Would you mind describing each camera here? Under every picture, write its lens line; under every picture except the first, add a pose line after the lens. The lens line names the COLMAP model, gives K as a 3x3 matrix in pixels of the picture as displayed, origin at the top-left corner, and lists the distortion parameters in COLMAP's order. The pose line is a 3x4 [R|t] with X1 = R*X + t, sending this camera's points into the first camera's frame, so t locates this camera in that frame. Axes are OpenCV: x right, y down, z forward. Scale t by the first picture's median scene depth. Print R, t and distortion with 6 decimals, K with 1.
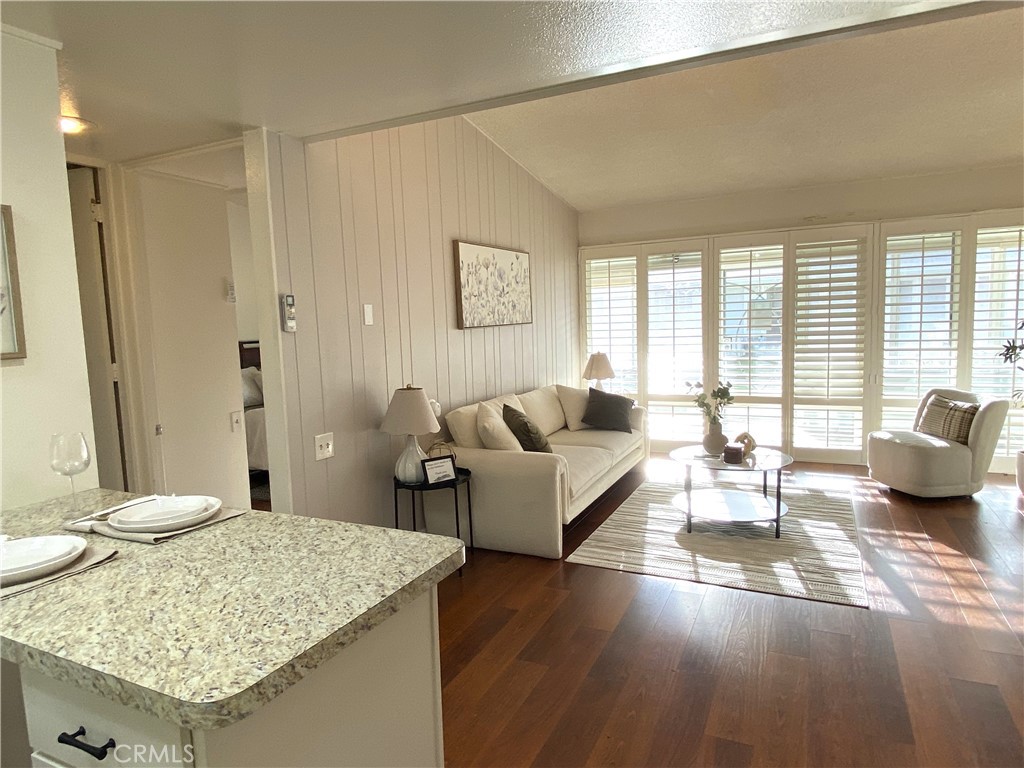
lens RADIAL K [[641.8, 0, 506.2], [0, 641.8, 385.2], [0, 0, 1]] dist [0.048020, -0.040018]
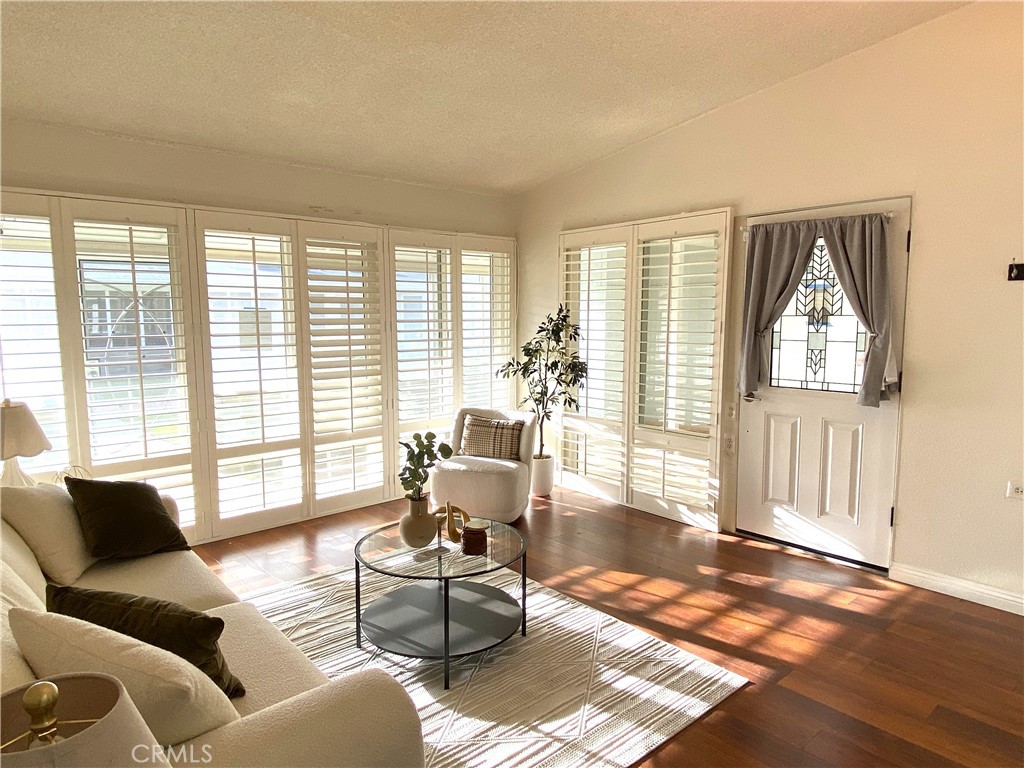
lens RADIAL K [[641.8, 0, 511.7], [0, 641.8, 376.0], [0, 0, 1]] dist [0.048020, -0.040018]
pose [[0.396165, -0.054967, 0.916533, -0.201511], [0.082197, 0.996322, 0.024224, -0.064697], [-0.914493, 0.065739, 0.399226, 0.579417]]
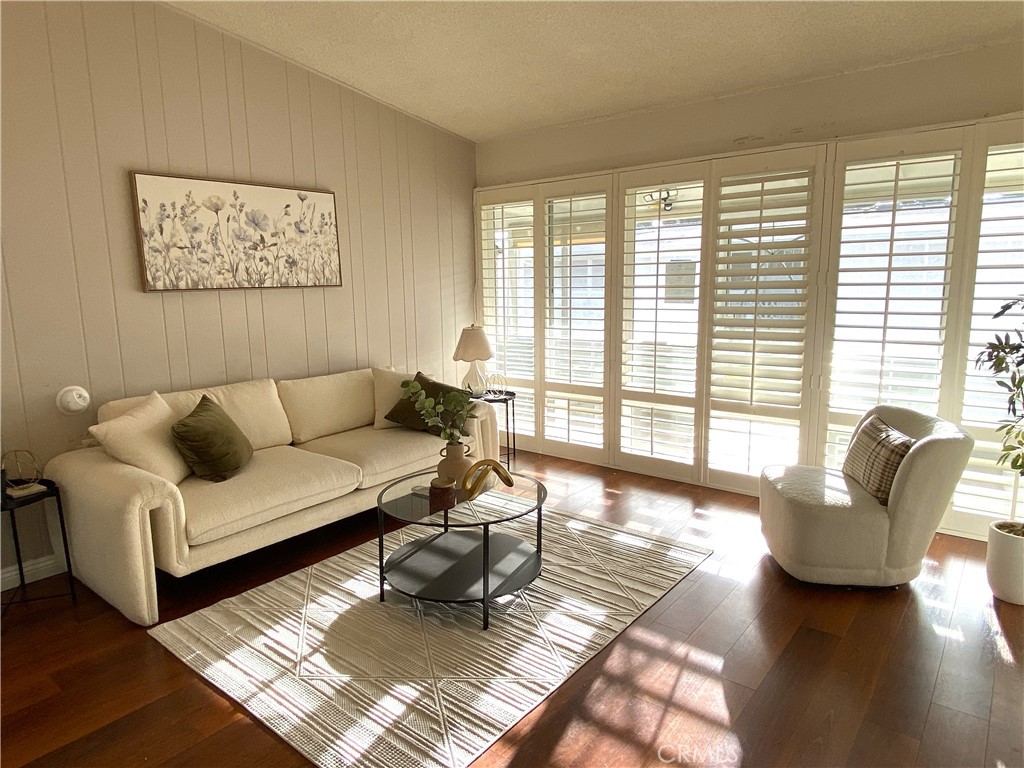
lens RADIAL K [[641.8, 0, 507.3], [0, 641.8, 385.8], [0, 0, 1]] dist [0.048020, -0.040018]
pose [[0.973223, 0.057680, -0.222508, 0.471841], [-0.042794, 0.996547, 0.071155, -0.045967], [0.225844, -0.059728, 0.972331, 0.321674]]
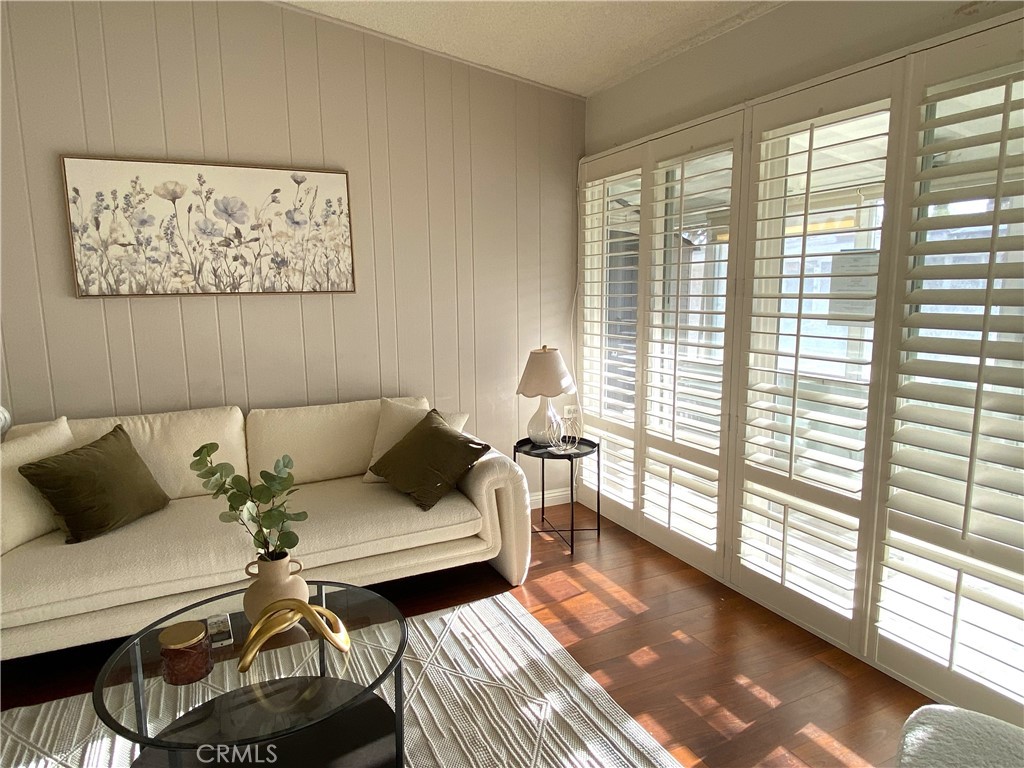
lens RADIAL K [[641.8, 0, 502.4], [0, 641.8, 385.5], [0, 0, 1]] dist [0.048020, -0.040018]
pose [[0.777068, 0.121877, -0.617504, 0.608231], [-0.081057, 0.992282, 0.093846, -0.087359], [0.624176, -0.022871, 0.780949, 0.693185]]
